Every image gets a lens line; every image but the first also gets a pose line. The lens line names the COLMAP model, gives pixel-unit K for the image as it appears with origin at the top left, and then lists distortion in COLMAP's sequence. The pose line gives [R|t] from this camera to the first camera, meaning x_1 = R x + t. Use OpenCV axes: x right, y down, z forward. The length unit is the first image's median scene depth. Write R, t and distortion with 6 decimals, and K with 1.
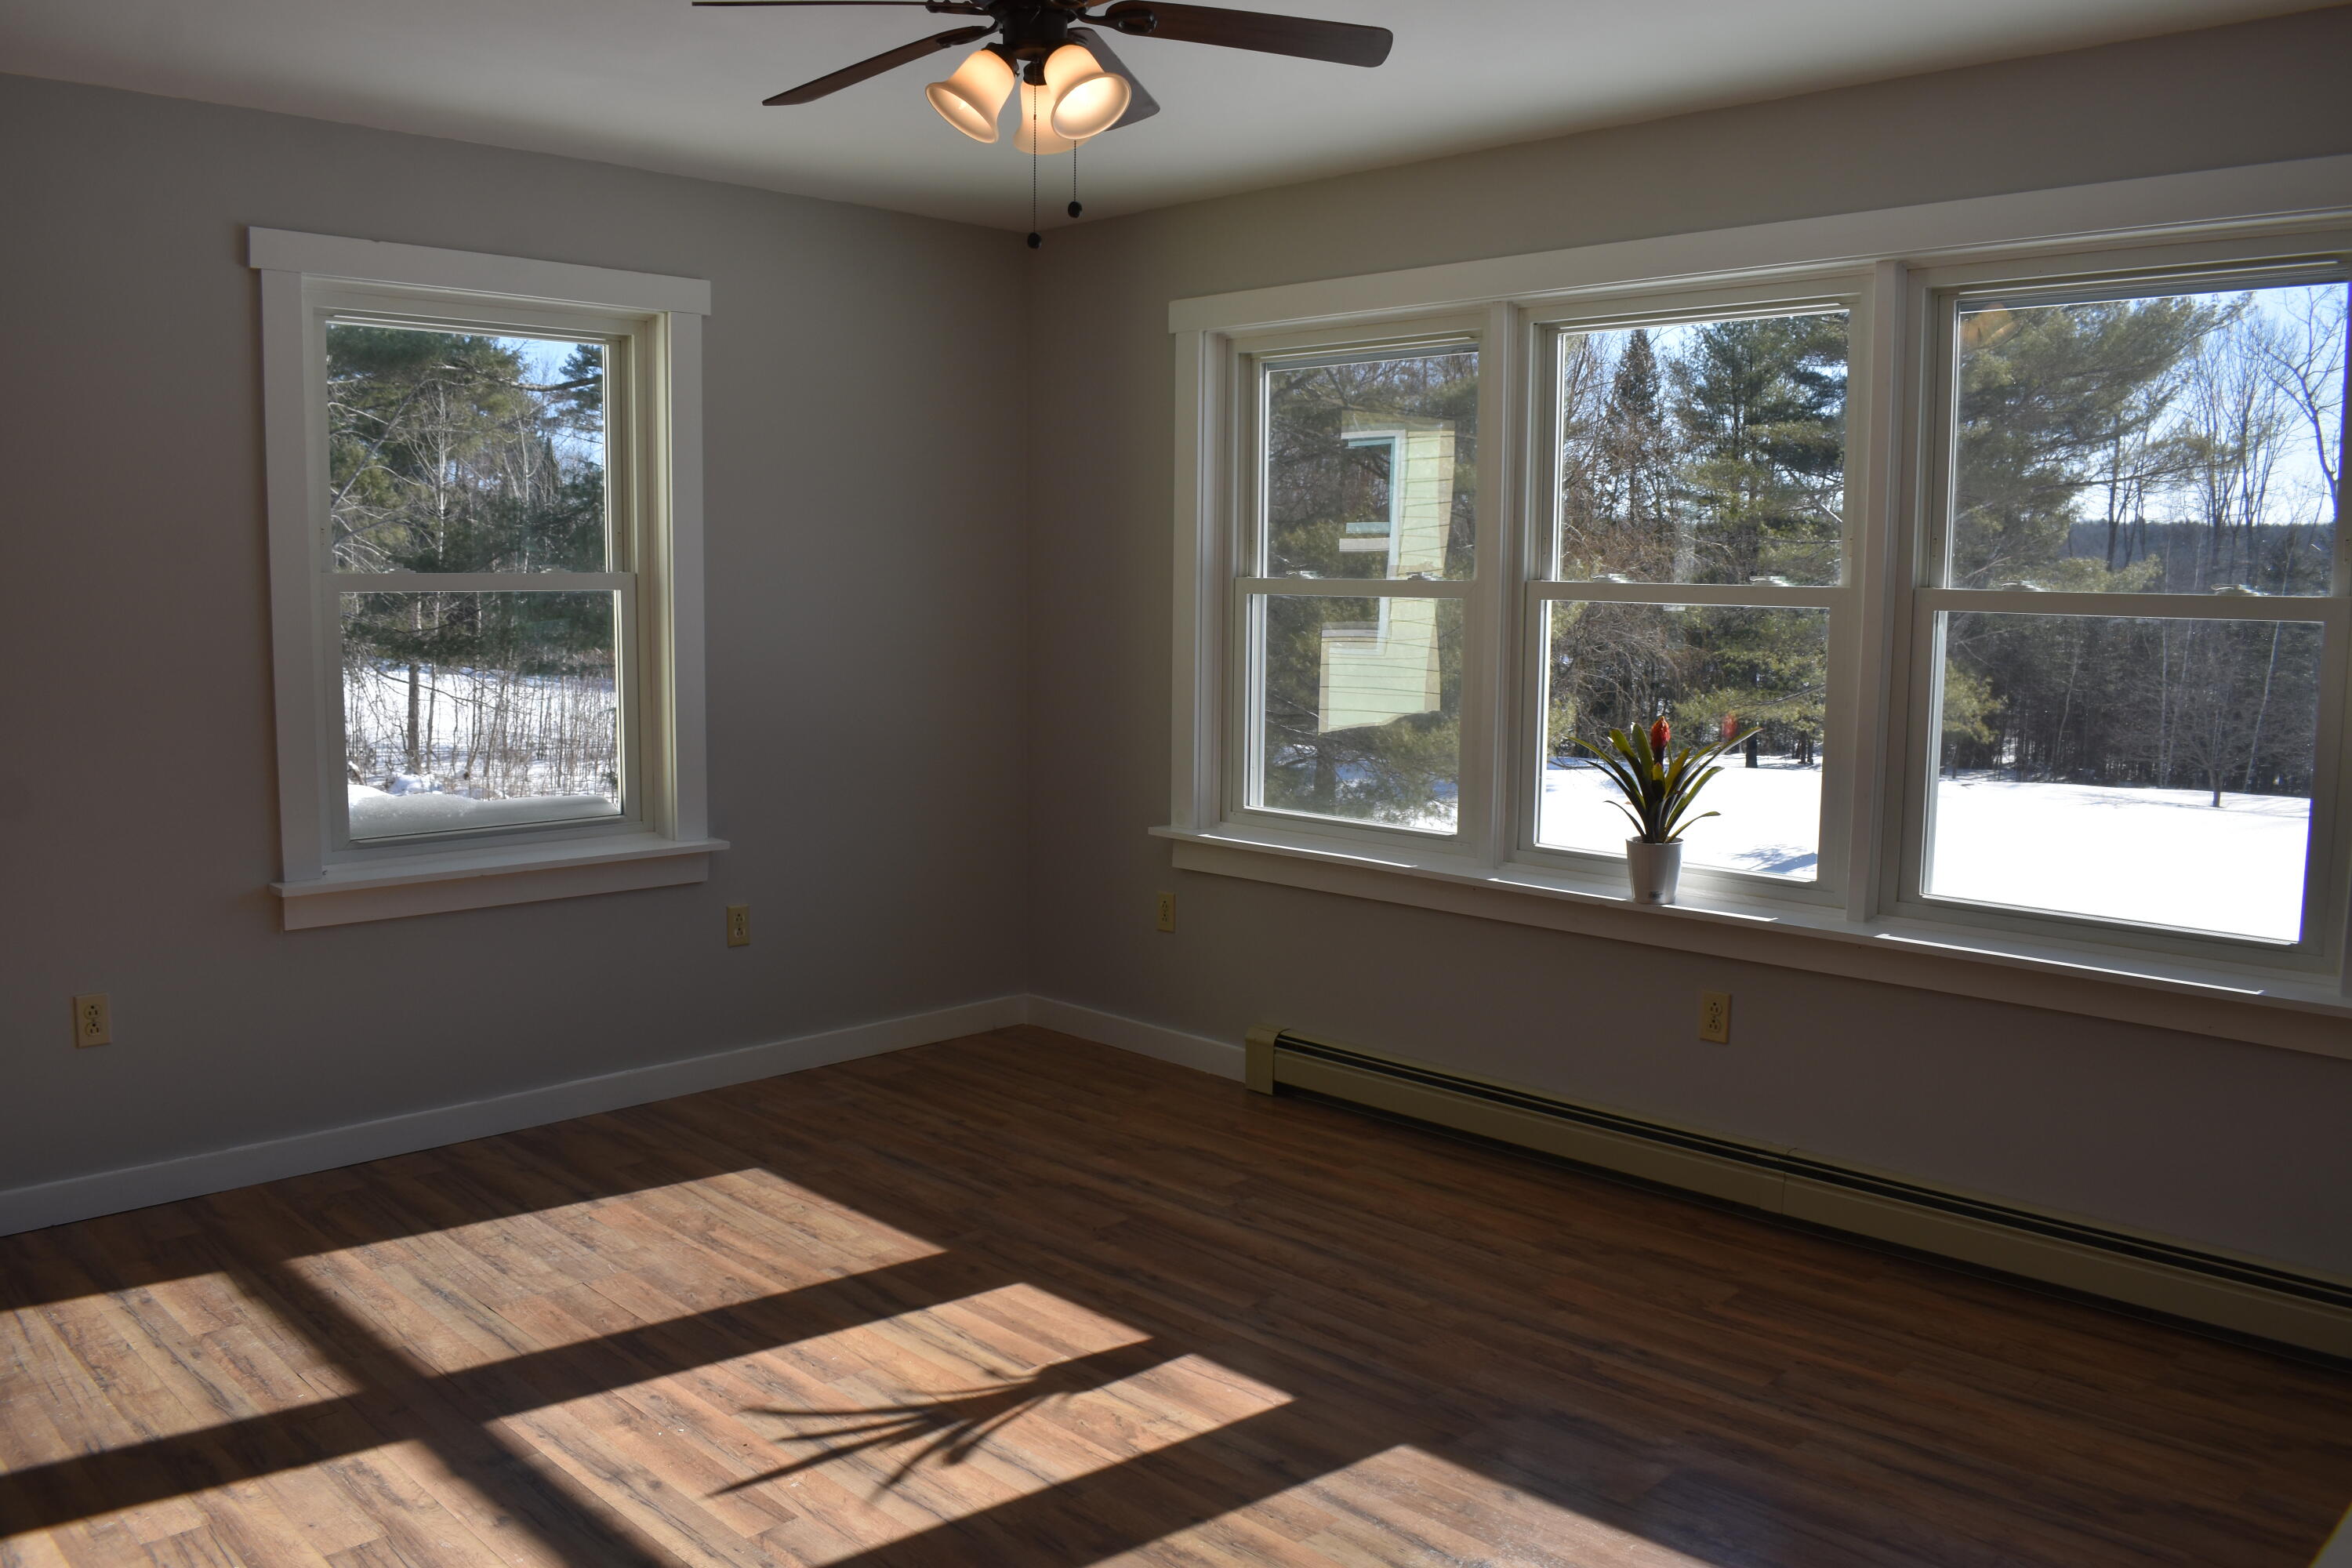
lens RADIAL K [[1841.7, 0, 1197.1], [0, 1841.7, 832.2], [0, 0, 1]] dist [-0.096686, 0.018658]
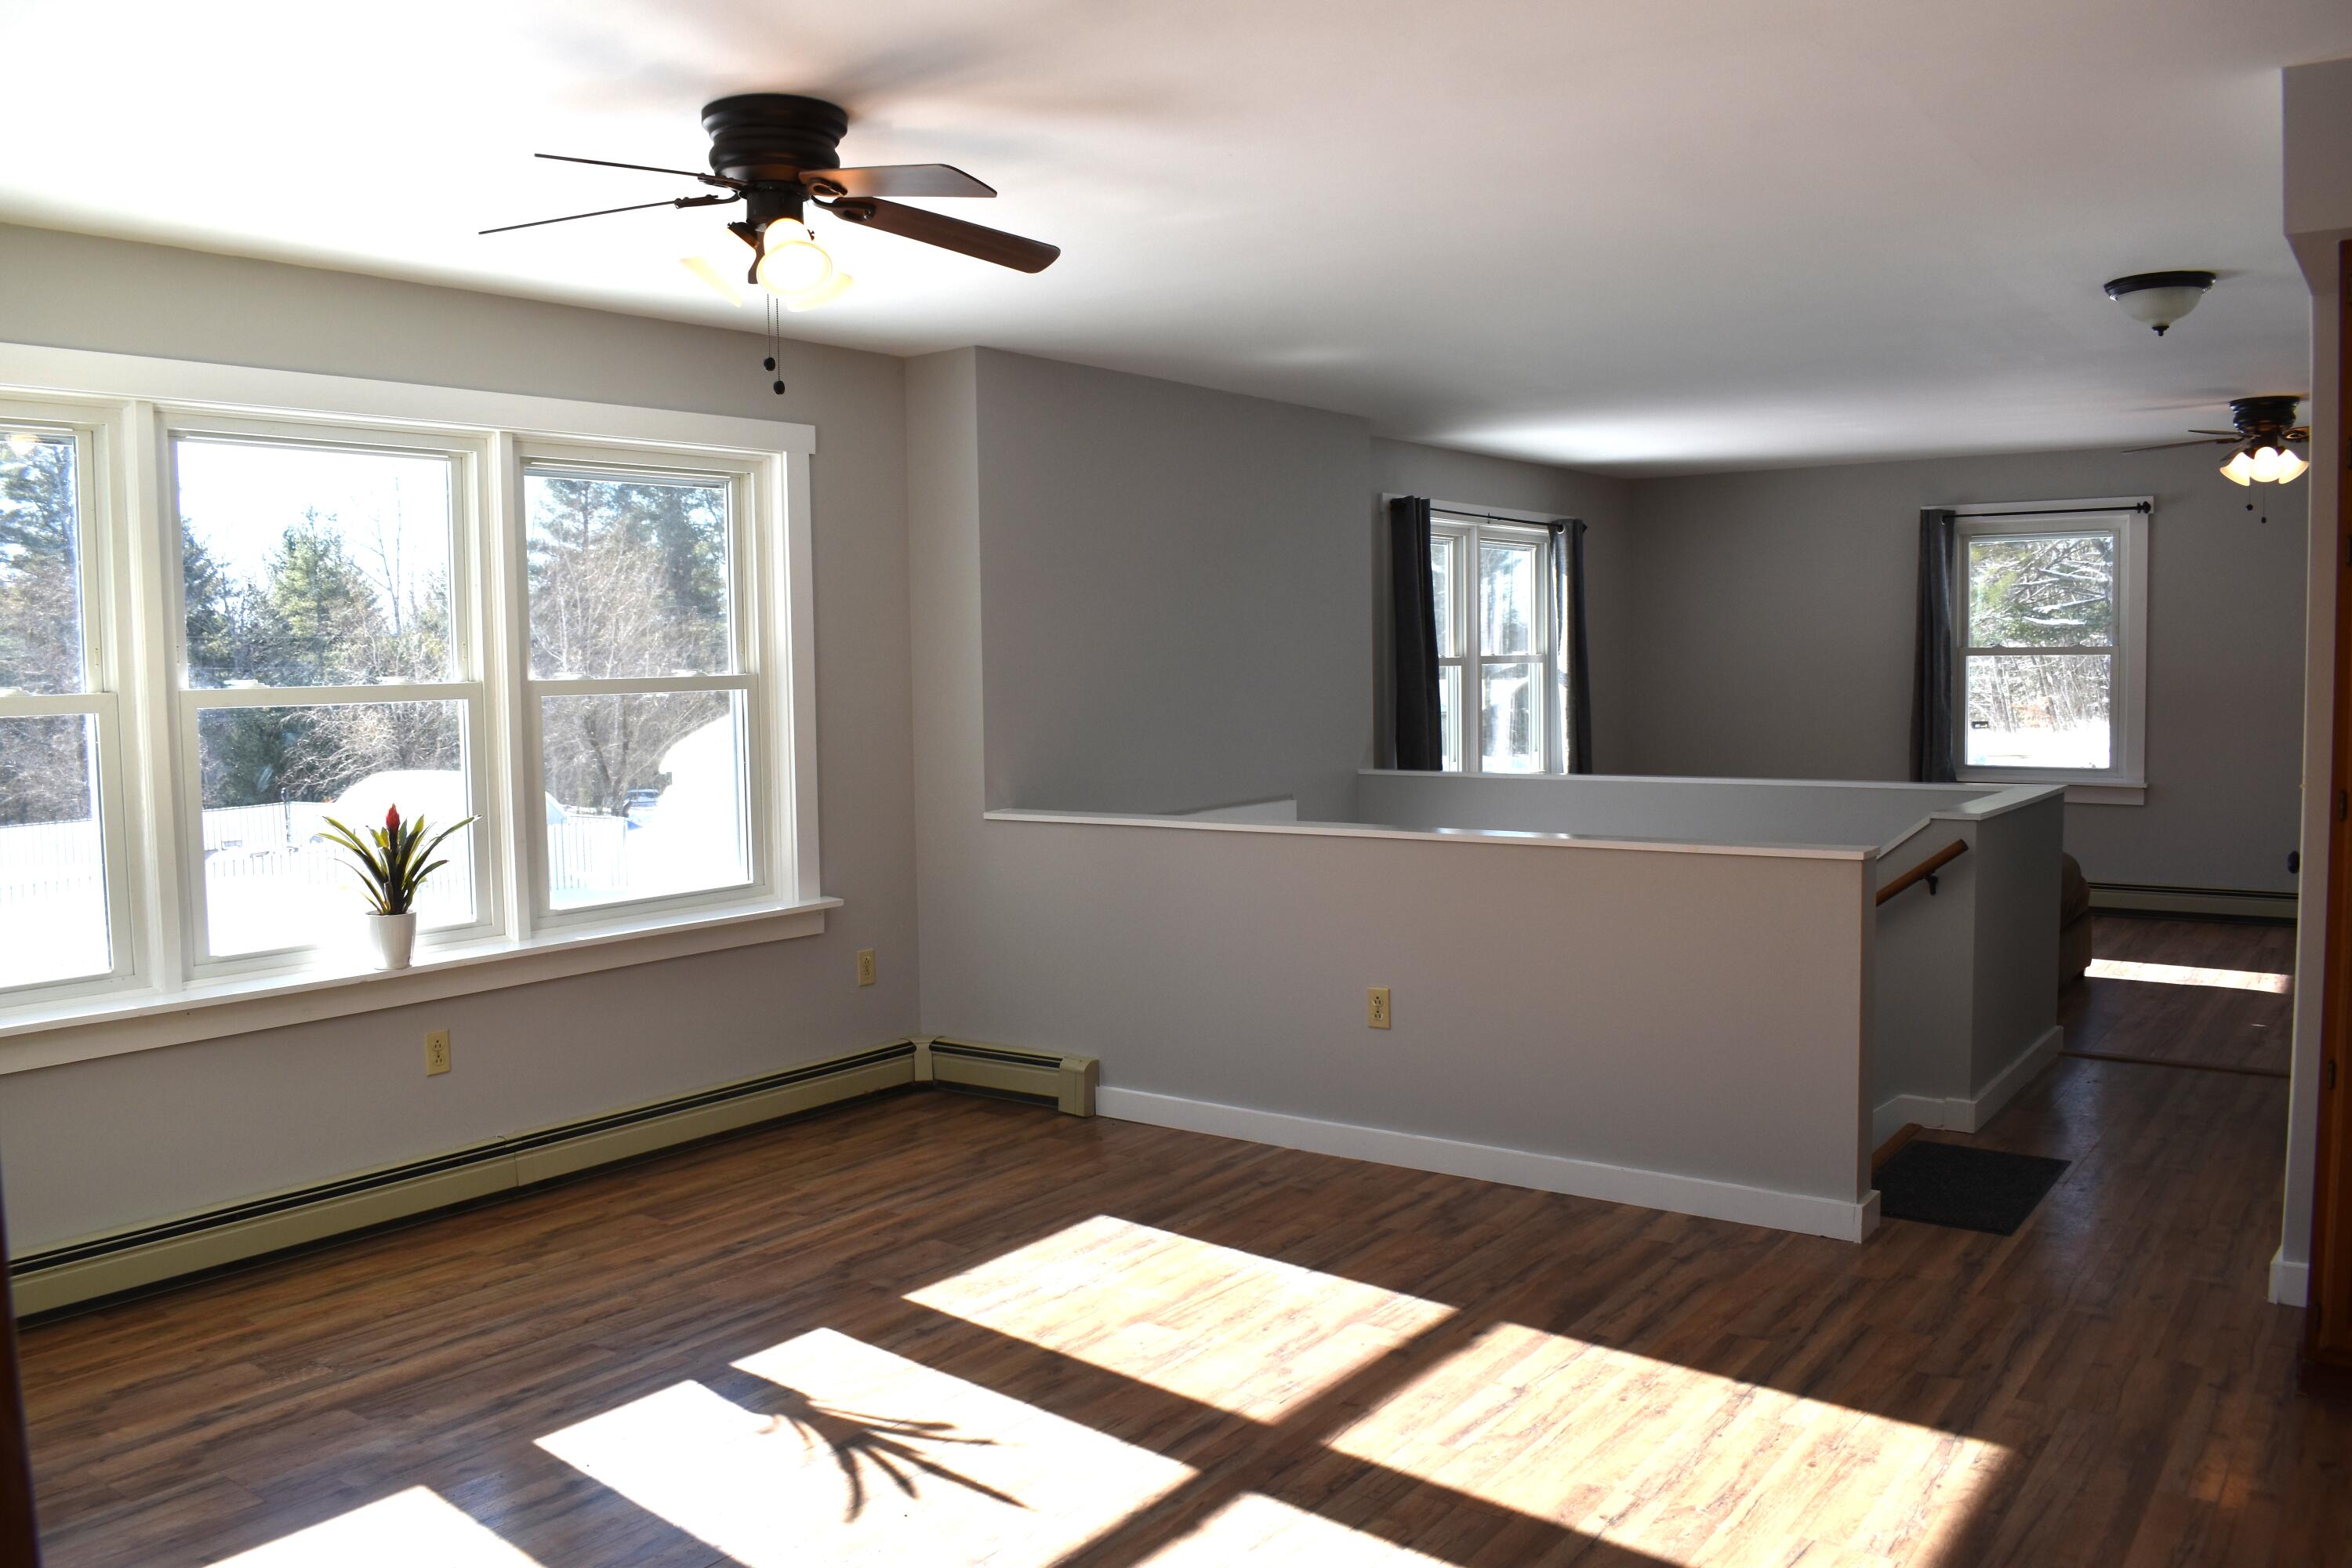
lens RADIAL K [[1841.7, 0, 1170.4], [0, 1841.7, 794.7], [0, 0, 1]] dist [-0.096686, 0.018658]
pose [[-0.151359, -0.076860, 0.985486, -0.944088], [0.152153, 0.983279, 0.100057, -0.108259], [-0.976699, 0.165089, -0.137133, 0.698359]]
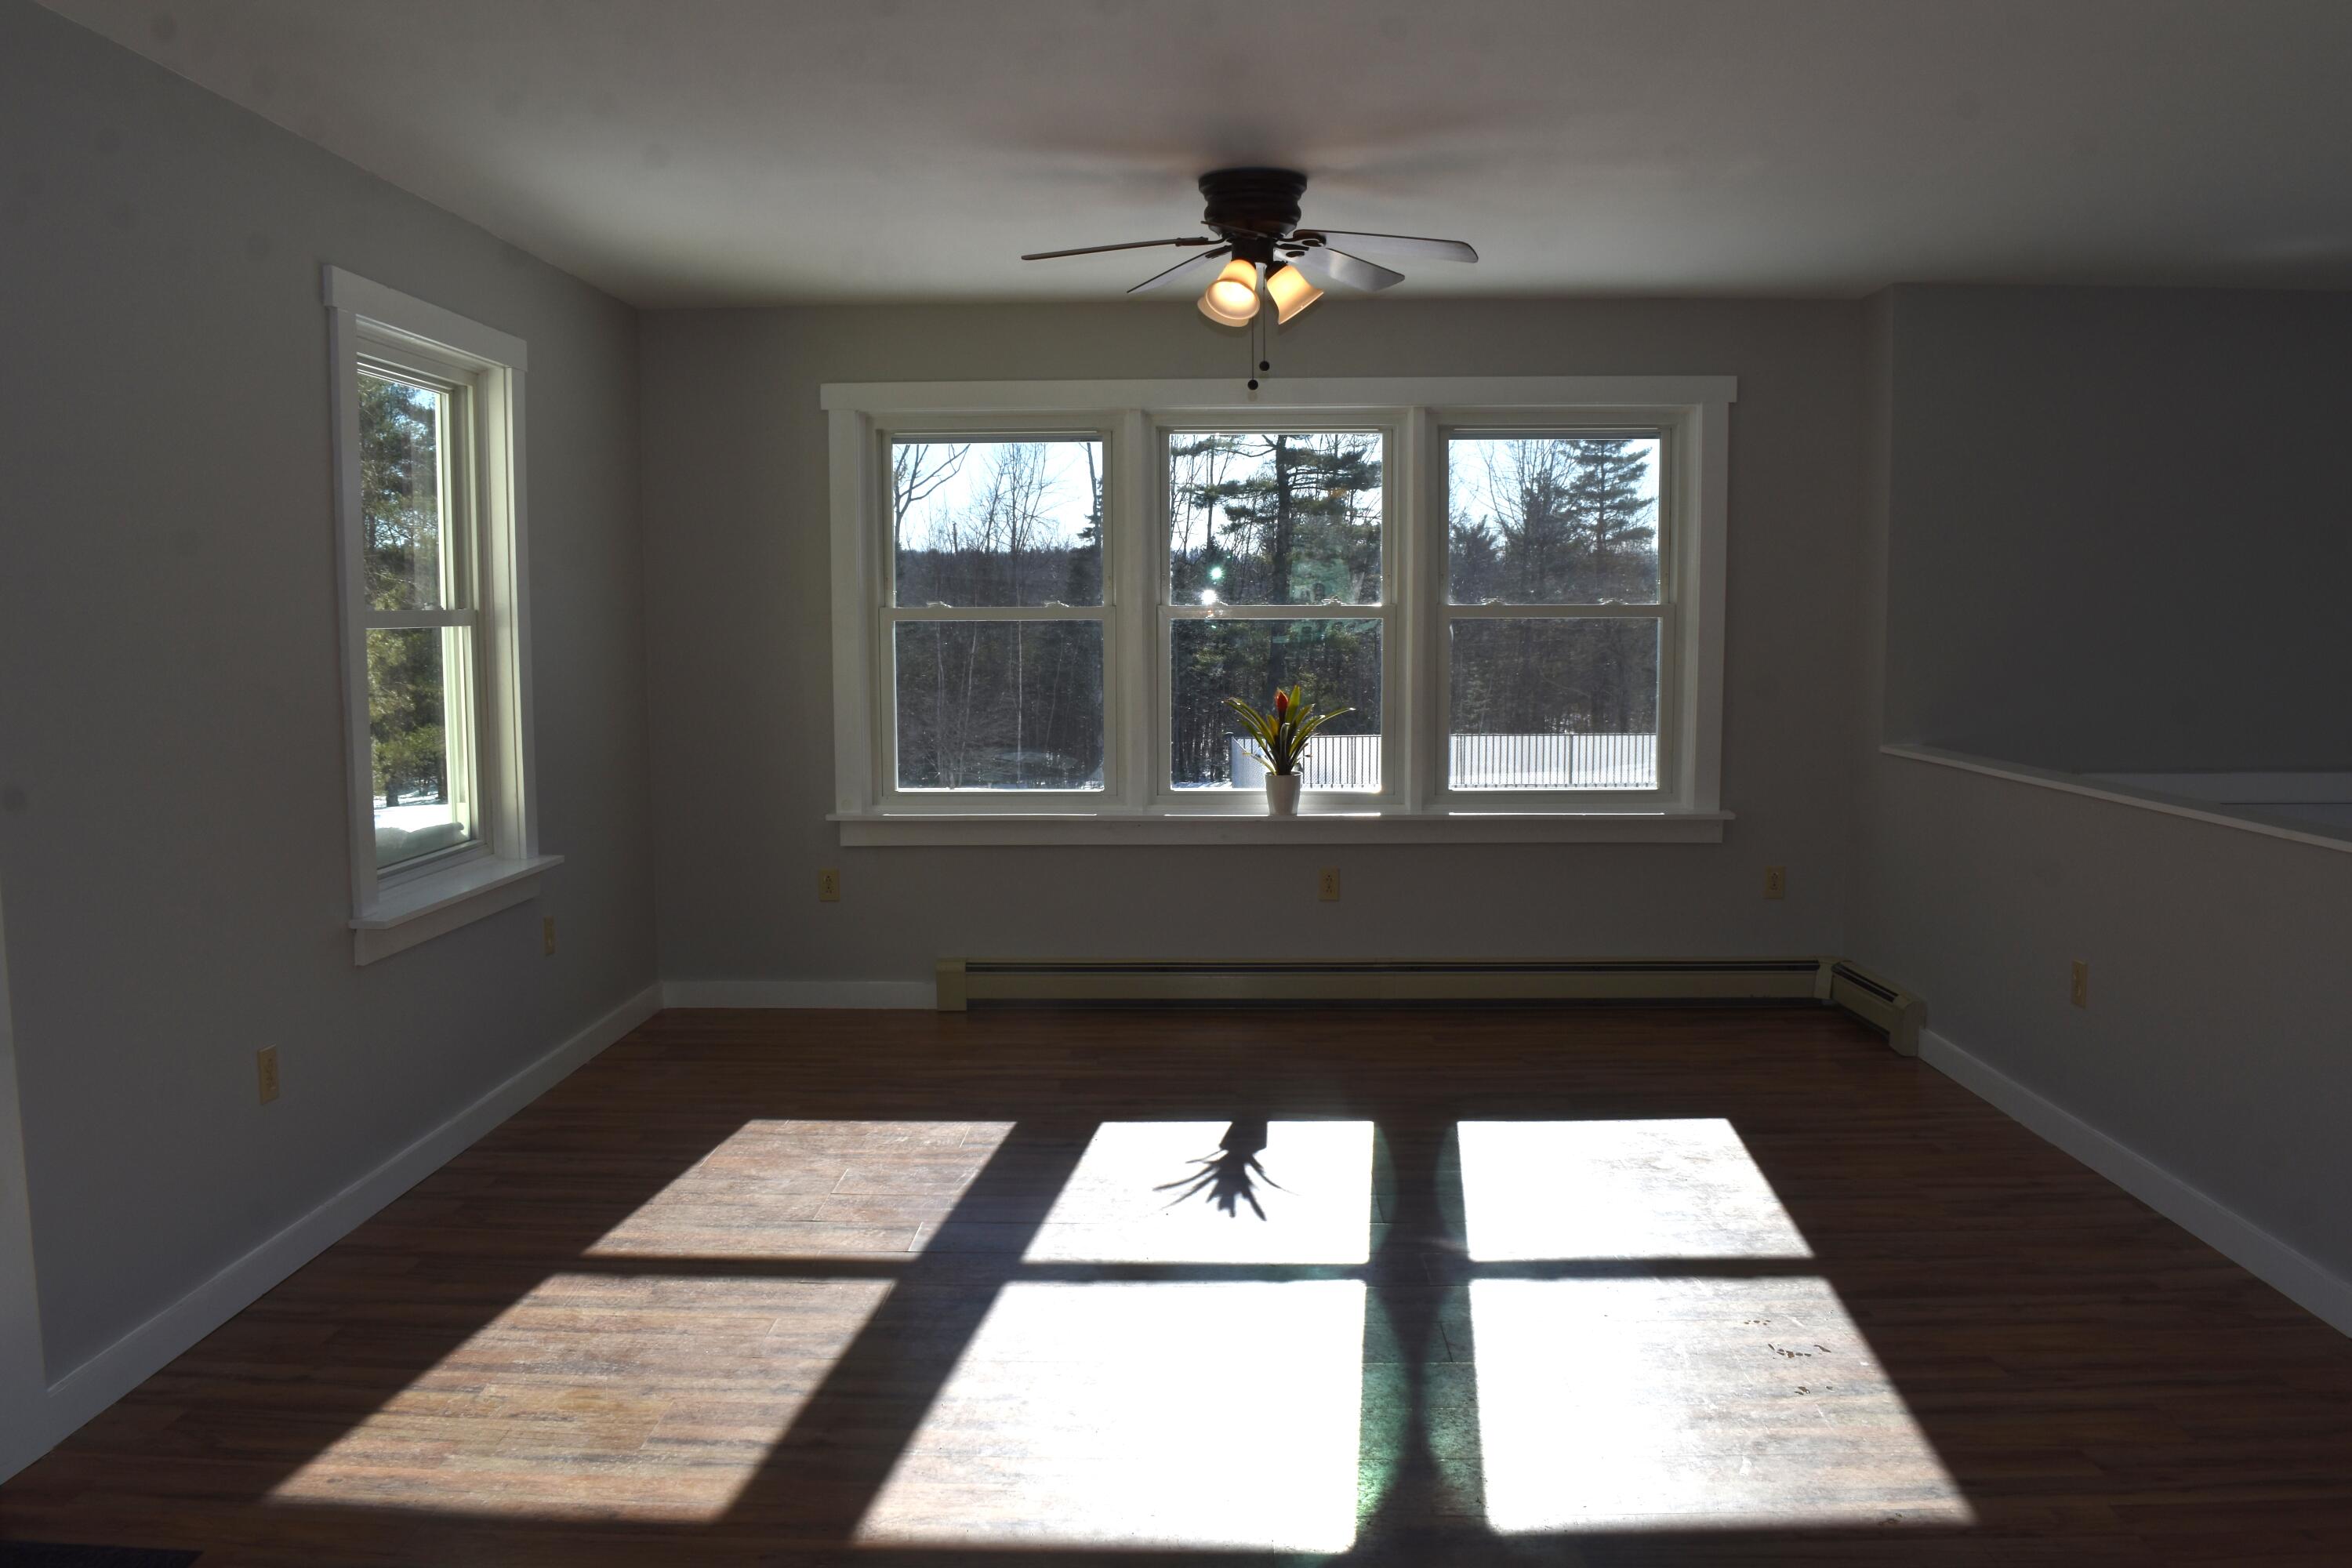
lens RADIAL K [[1841.7, 0, 1174.0], [0, 1841.7, 833.0], [0, 0, 1]] dist [-0.096686, 0.018658]
pose [[0.721039, -0.095054, 0.686344, -0.901995], [0.107260, 0.993917, 0.024970, 0.005005], [-0.684543, 0.055613, 0.726848, -0.042512]]
